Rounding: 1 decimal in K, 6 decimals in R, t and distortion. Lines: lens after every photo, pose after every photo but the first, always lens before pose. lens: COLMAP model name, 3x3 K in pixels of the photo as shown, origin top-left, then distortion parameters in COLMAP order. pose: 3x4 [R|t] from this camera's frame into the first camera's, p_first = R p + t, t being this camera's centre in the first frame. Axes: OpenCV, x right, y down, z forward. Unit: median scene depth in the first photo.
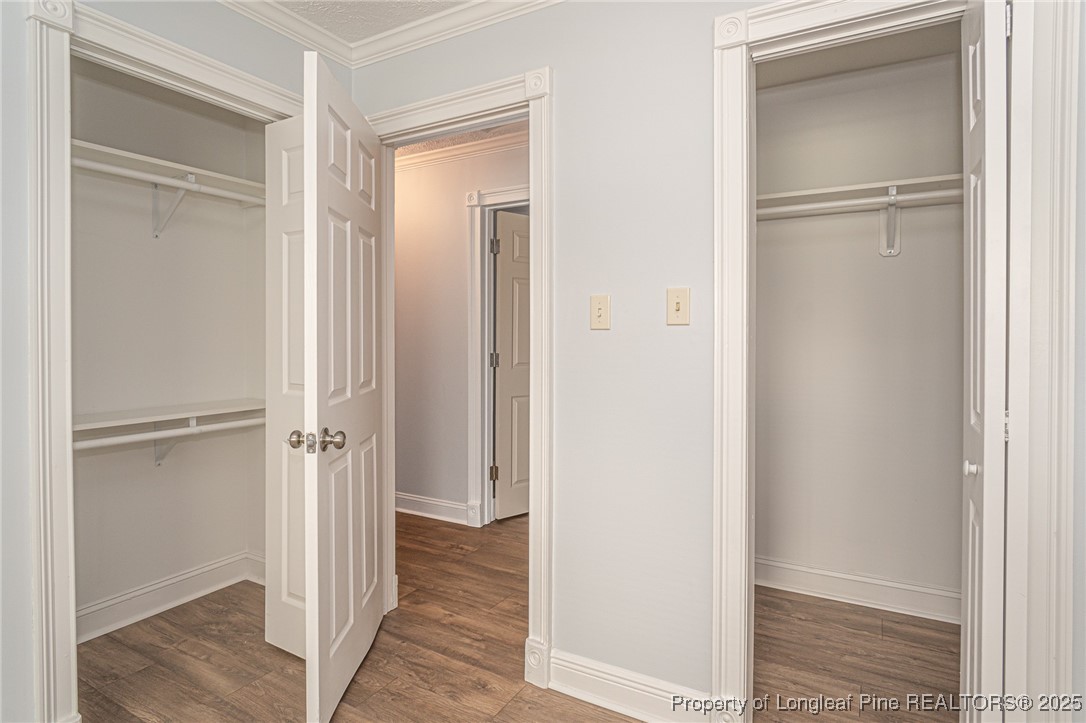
lens RADIAL K [[569.6, 0, 543.7], [0, 569.6, 336.8], [0, 0, 1]] dist [-0.010365, 0.000926]
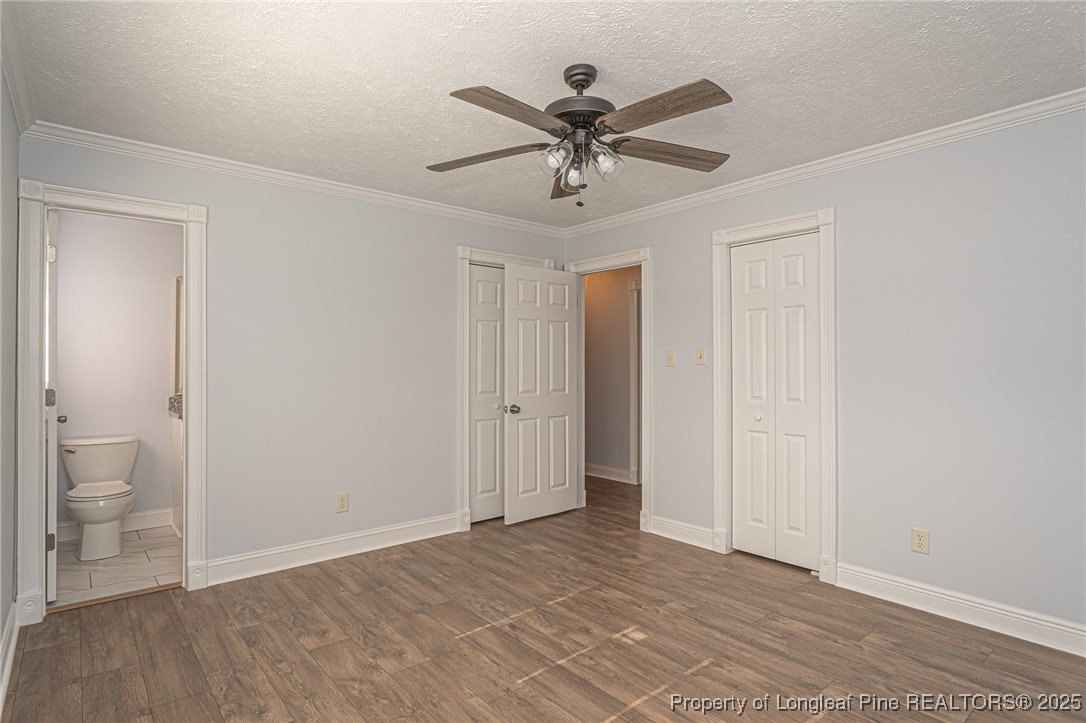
lens RADIAL K [[563.4, 0, 543.0], [0, 563.4, 349.7], [0, 0, 1]] dist [-0.013367, 0.000398]
pose [[0.938161, -0.012780, -0.345964, 0.362506], [0.000566, 0.999374, -0.035383, -0.002270], [0.346199, 0.032999, 0.937580, -1.135808]]
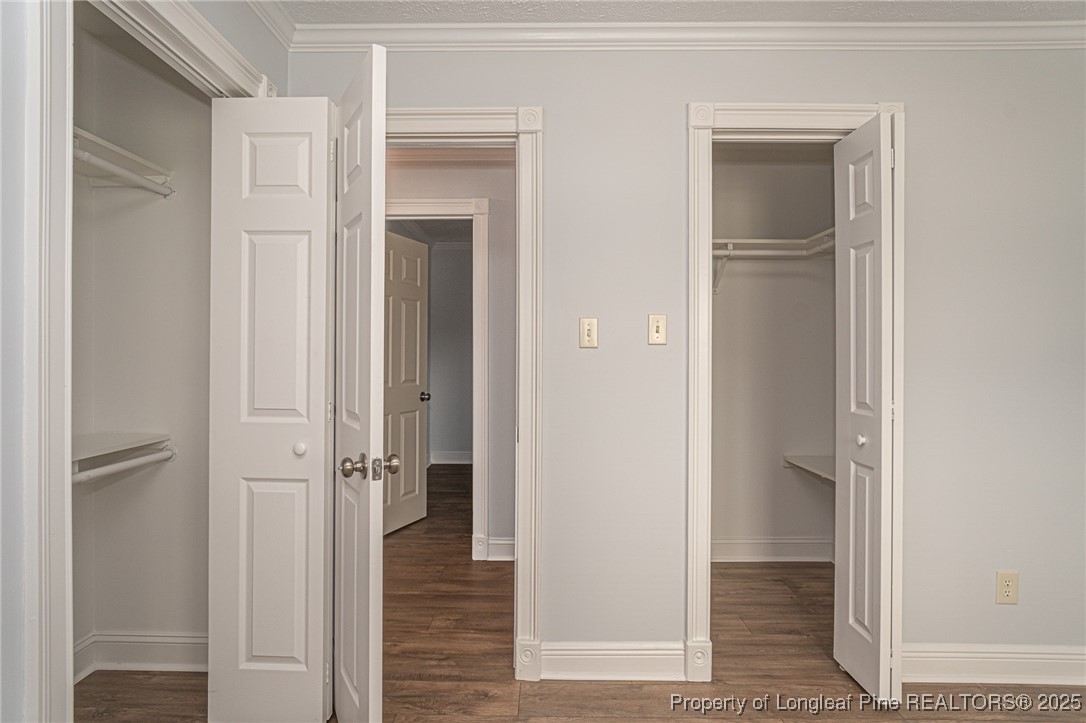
lens RADIAL K [[563.4, 0, 543.0], [0, 563.4, 349.7], [0, 0, 1]] dist [-0.013367, 0.000398]
pose [[0.873107, 0.005661, 0.487496, -0.496431], [-0.000738, 0.999947, -0.010290, 0.002668], [-0.487529, 0.008625, 0.873064, 0.059124]]
